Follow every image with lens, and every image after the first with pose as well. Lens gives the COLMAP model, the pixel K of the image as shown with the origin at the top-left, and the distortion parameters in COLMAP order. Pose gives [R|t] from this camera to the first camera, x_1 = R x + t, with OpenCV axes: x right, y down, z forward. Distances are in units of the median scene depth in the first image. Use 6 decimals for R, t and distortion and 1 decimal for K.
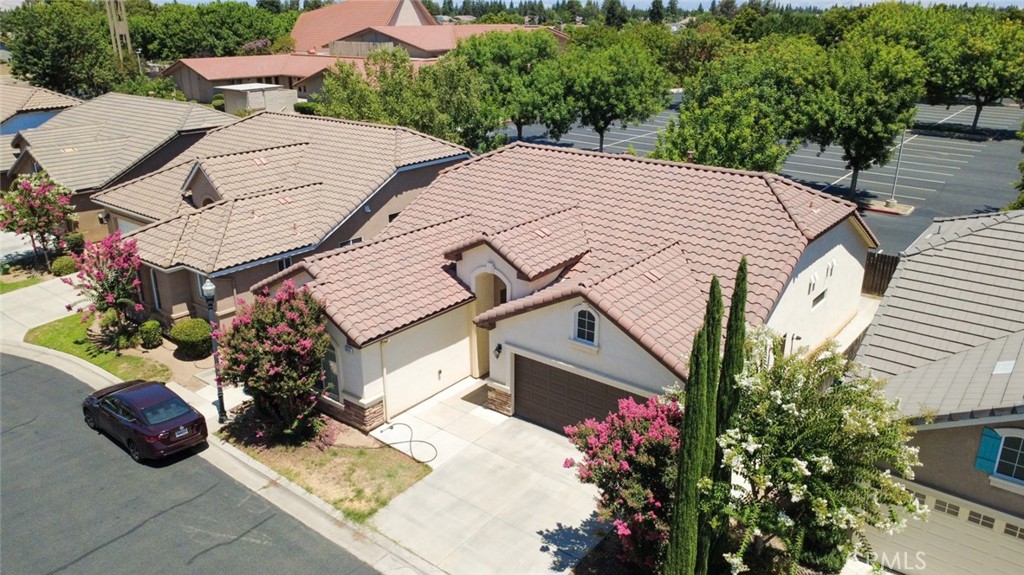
lens RADIAL K [[748.4, 0, 512.0], [0, 748.4, 287.5], [0, 0, 1]] dist [0.001222, 0.003696]
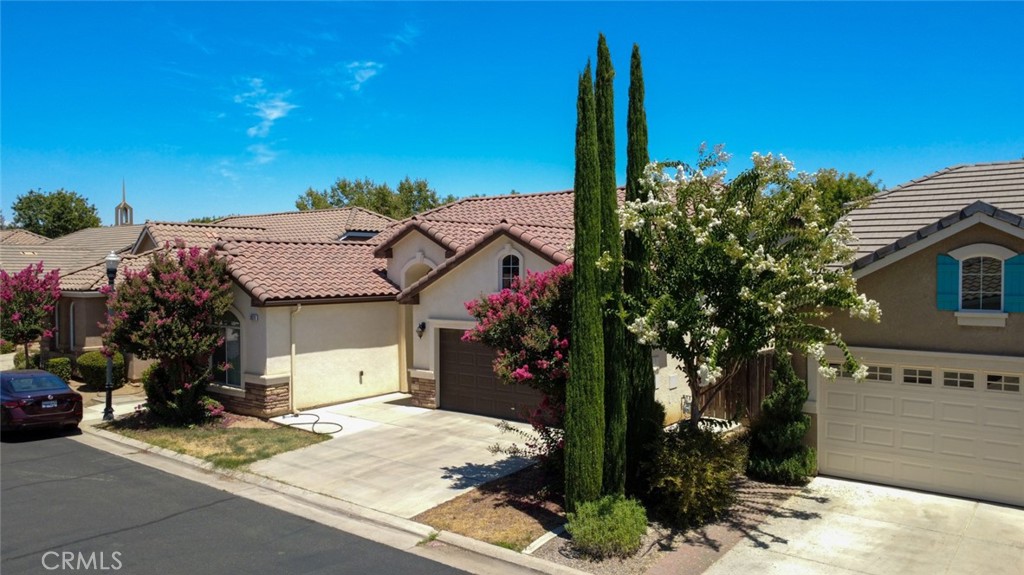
lens RADIAL K [[748.4, 0, 512.0], [0, 748.4, 287.5], [0, 0, 1]] dist [0.001222, 0.003696]
pose [[0.999997, 0.000159, 0.002638, 0.092369], [0.000692, 0.947618, -0.319406, 0.339891], [-0.002551, 0.319407, 0.947614, 0.130509]]
